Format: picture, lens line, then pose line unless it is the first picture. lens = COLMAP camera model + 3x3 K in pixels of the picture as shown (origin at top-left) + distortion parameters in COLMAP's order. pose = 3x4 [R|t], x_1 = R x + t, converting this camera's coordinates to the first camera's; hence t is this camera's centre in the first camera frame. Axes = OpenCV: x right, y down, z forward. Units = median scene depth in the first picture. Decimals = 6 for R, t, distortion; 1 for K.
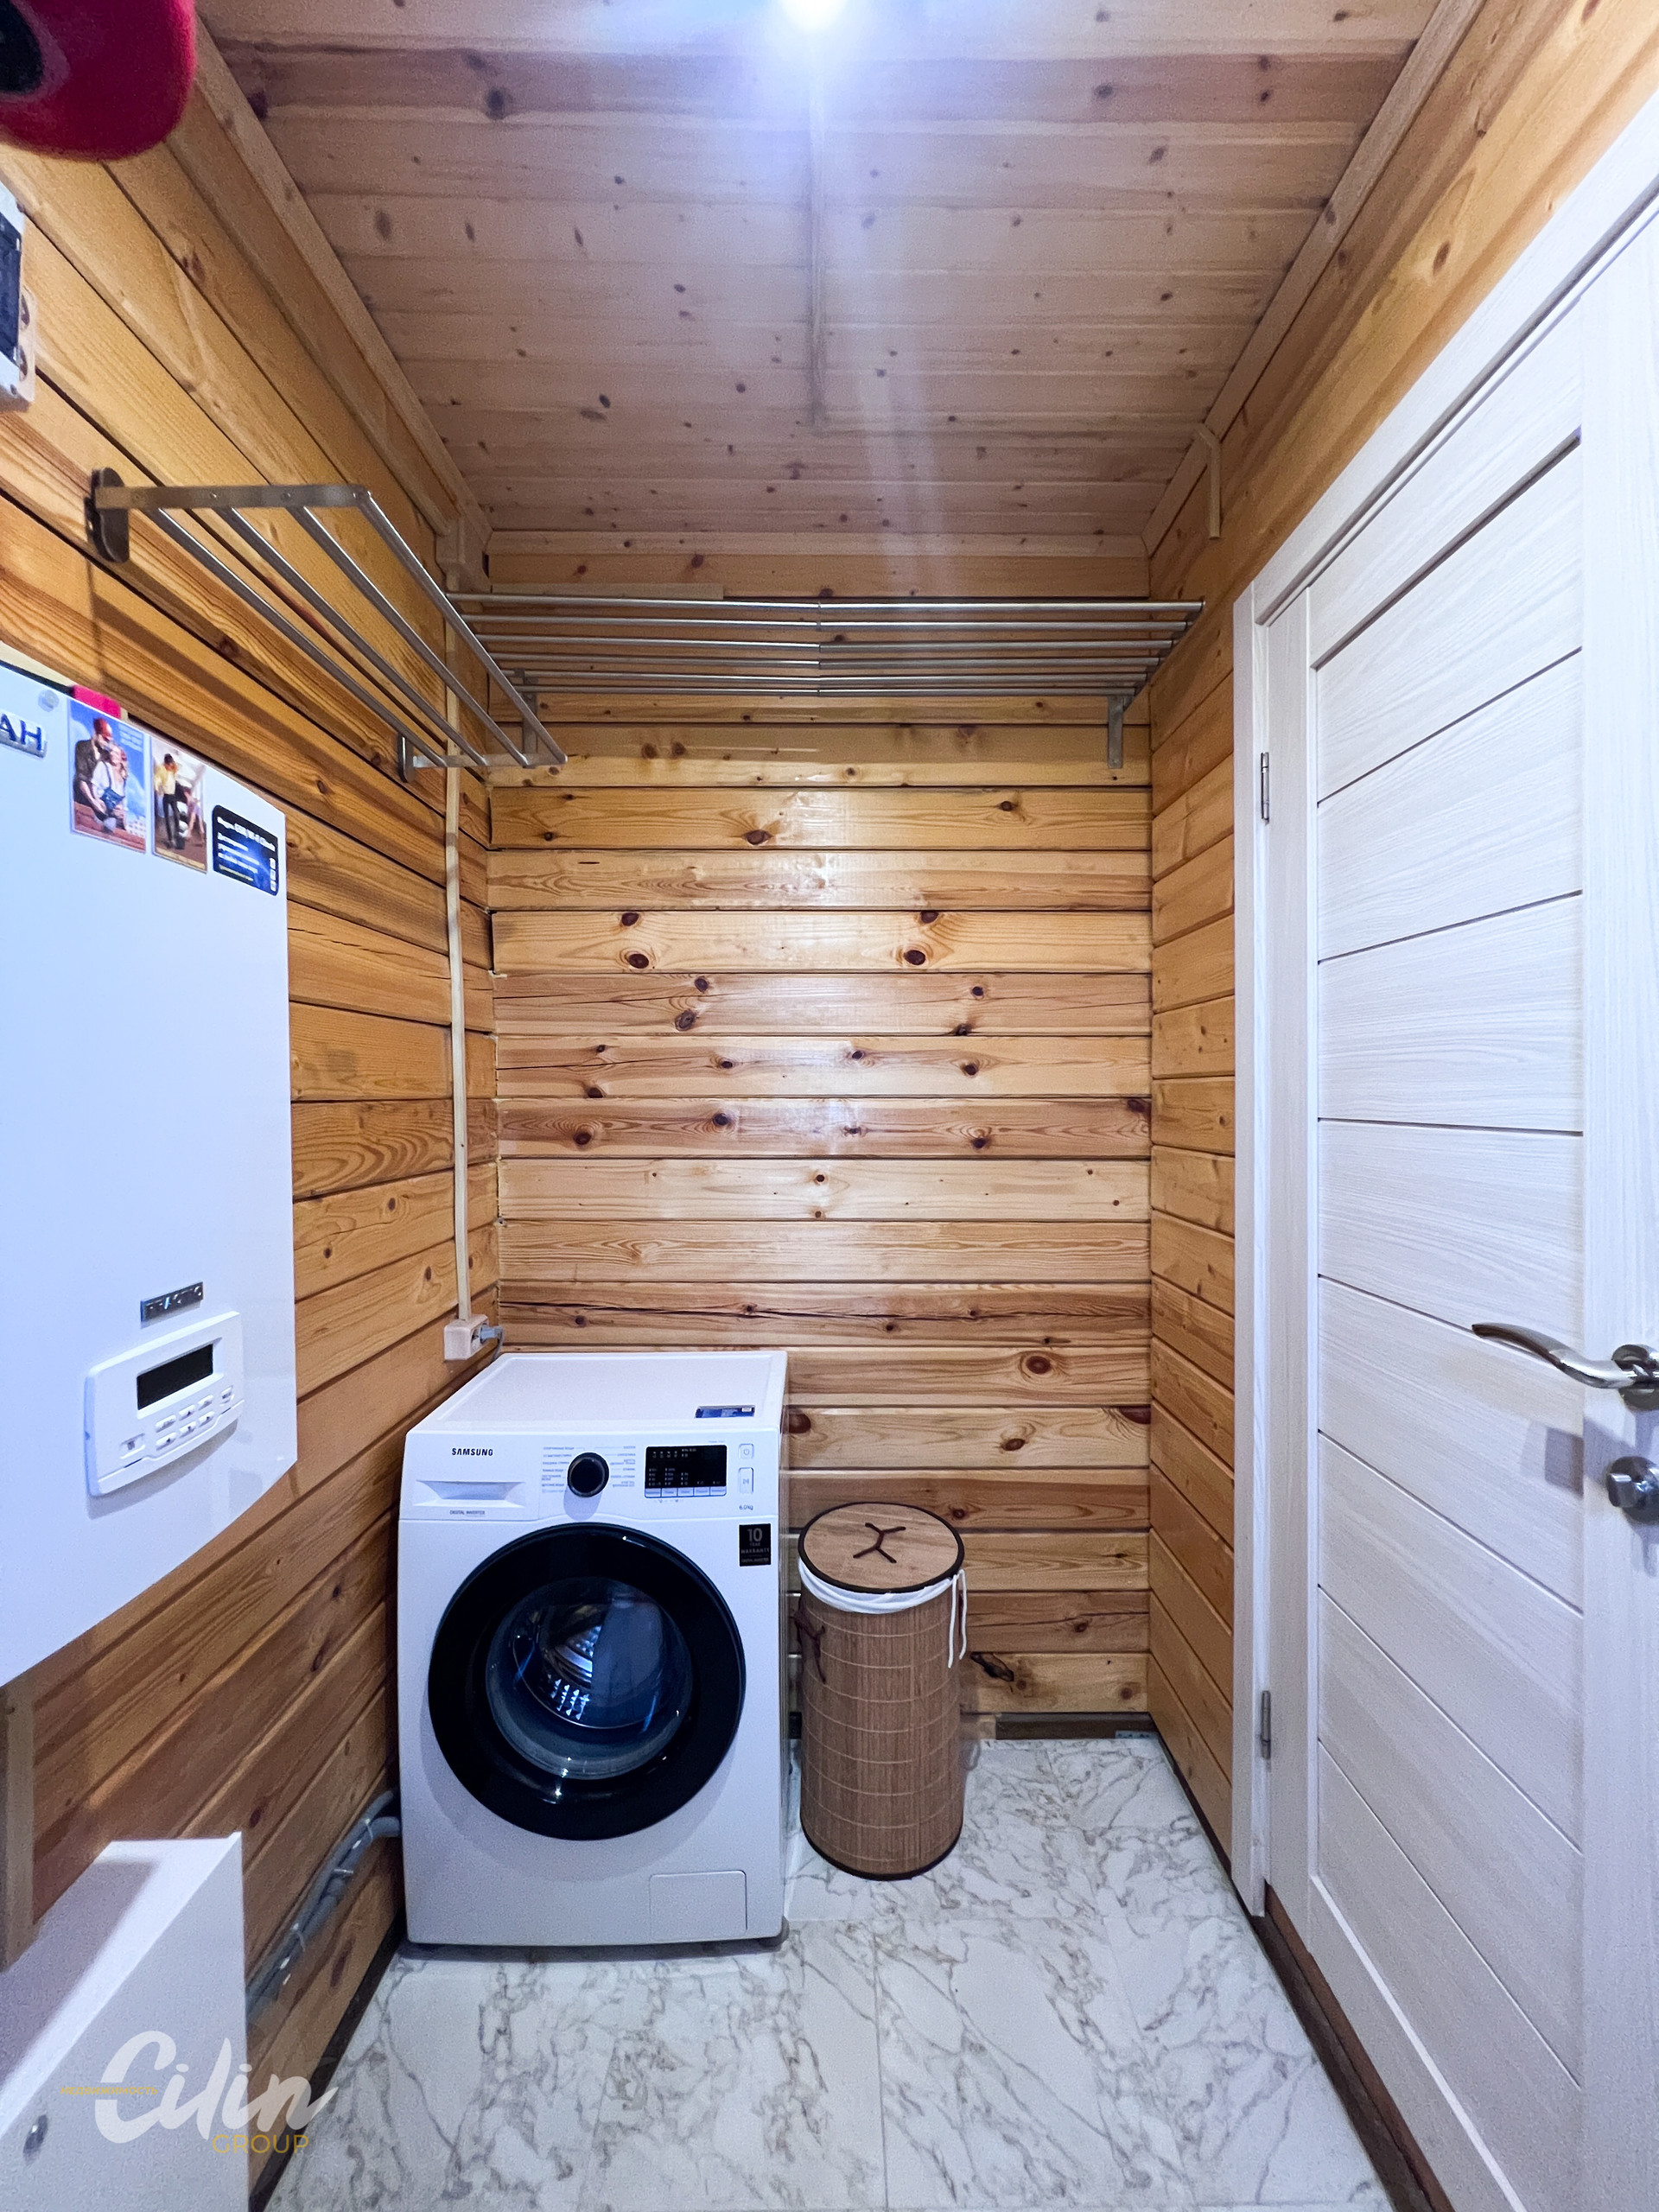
lens RADIAL K [[888.5, 0, 836.2], [0, 888.5, 1104.8], [0, 0, 1]] dist [-0.000568, 0.000583]
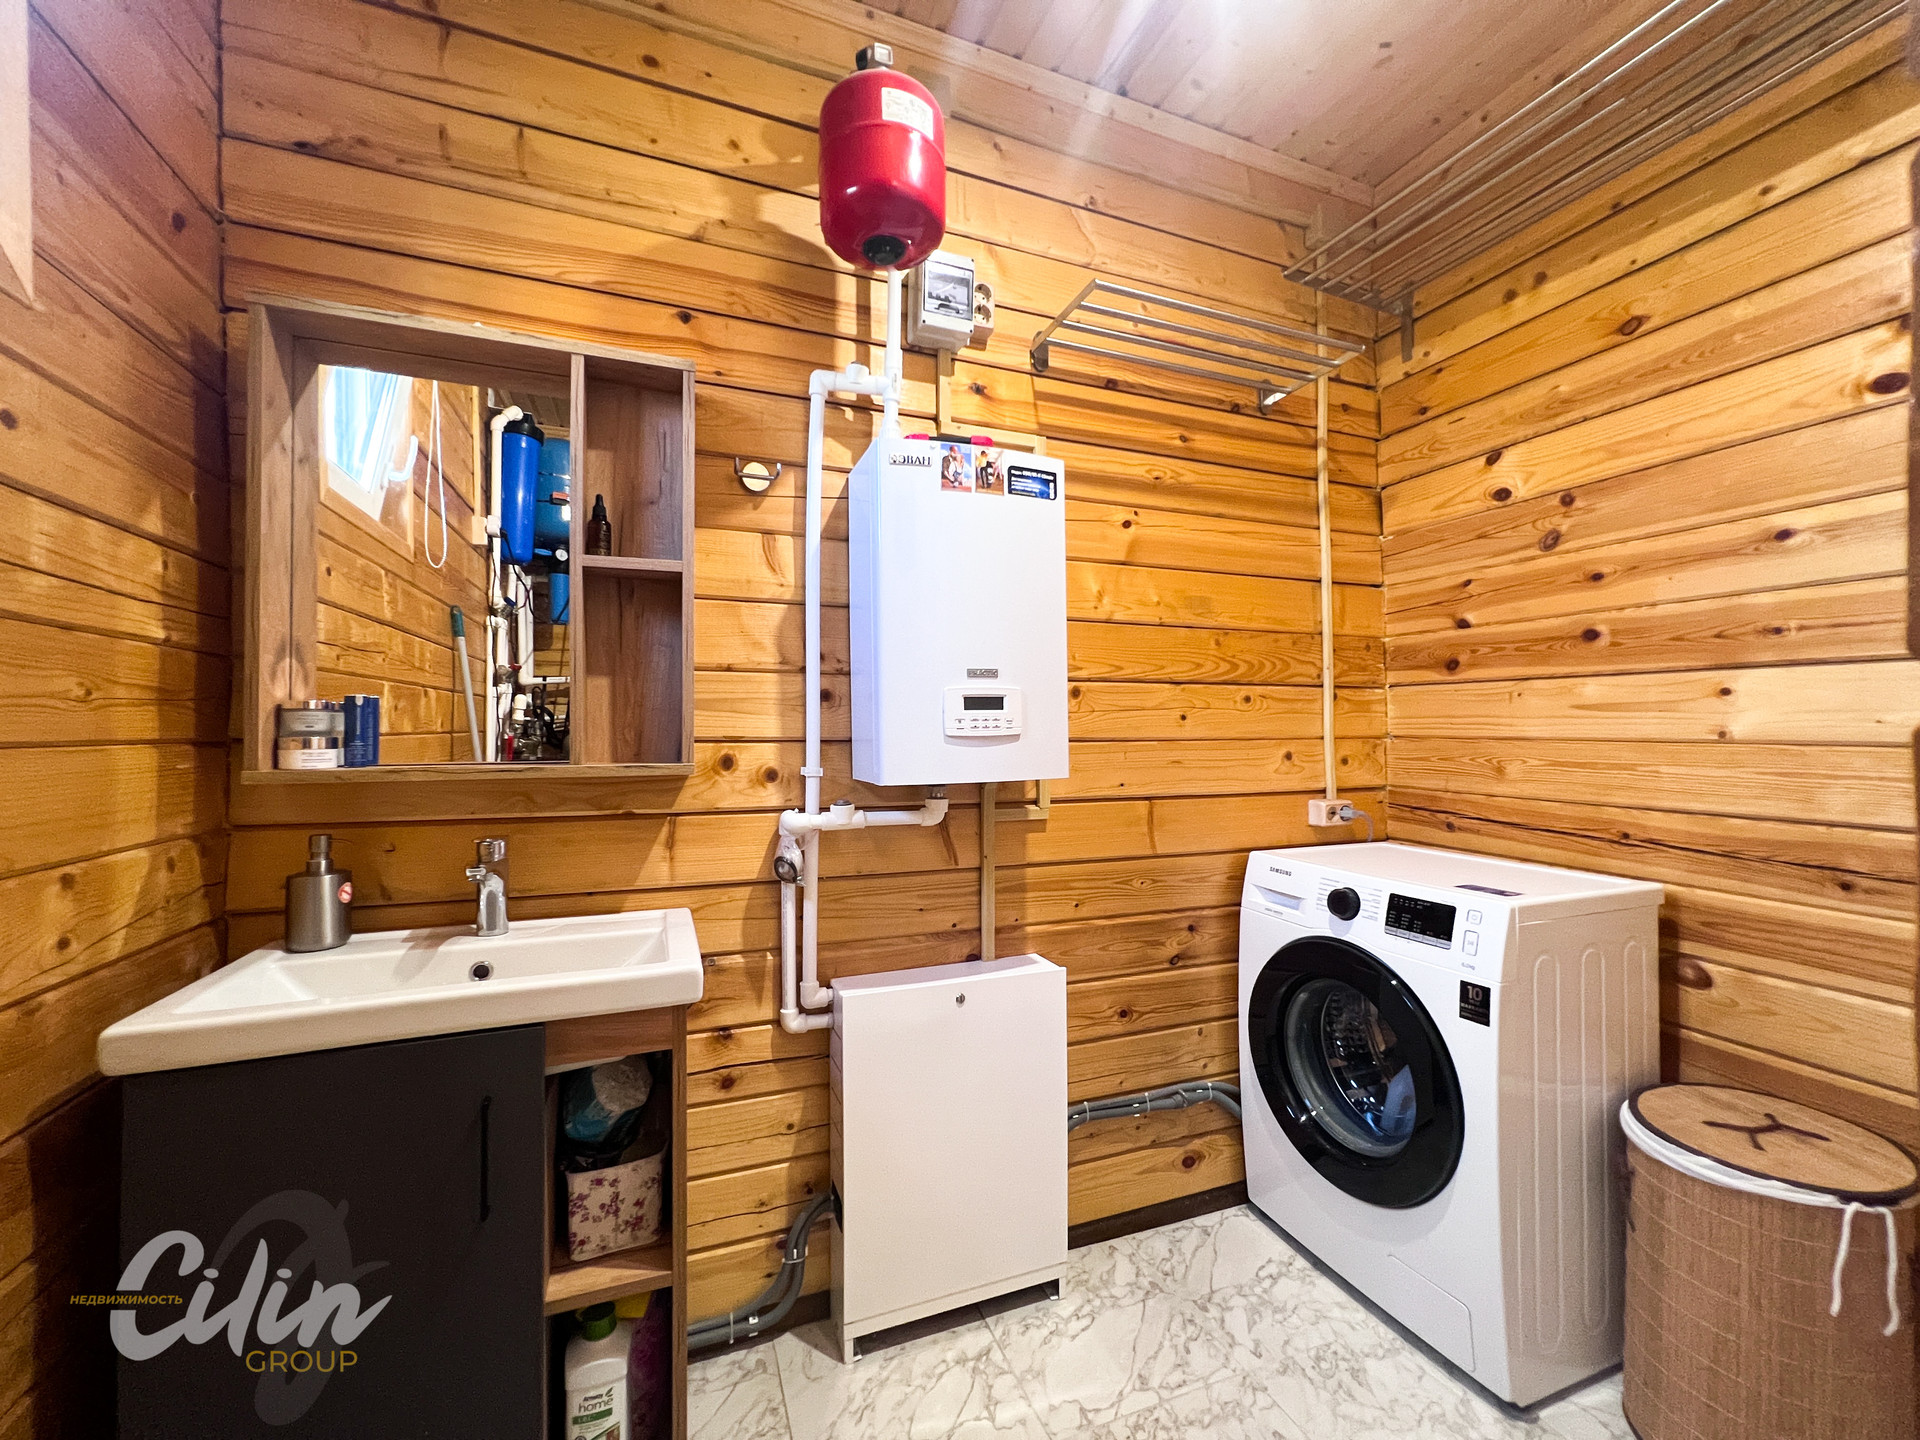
lens RADIAL K [[771.2, 0, 953.5], [0, 771.2, 721.6], [0, 0, 1]] dist [-0.000568, 0.000583]
pose [[0.353535, -0.005934, -0.935402, 0.488631], [-0.012156, 0.999866, -0.010937, 0.153622], [0.935342, 0.015237, 0.353416, 0.070846]]
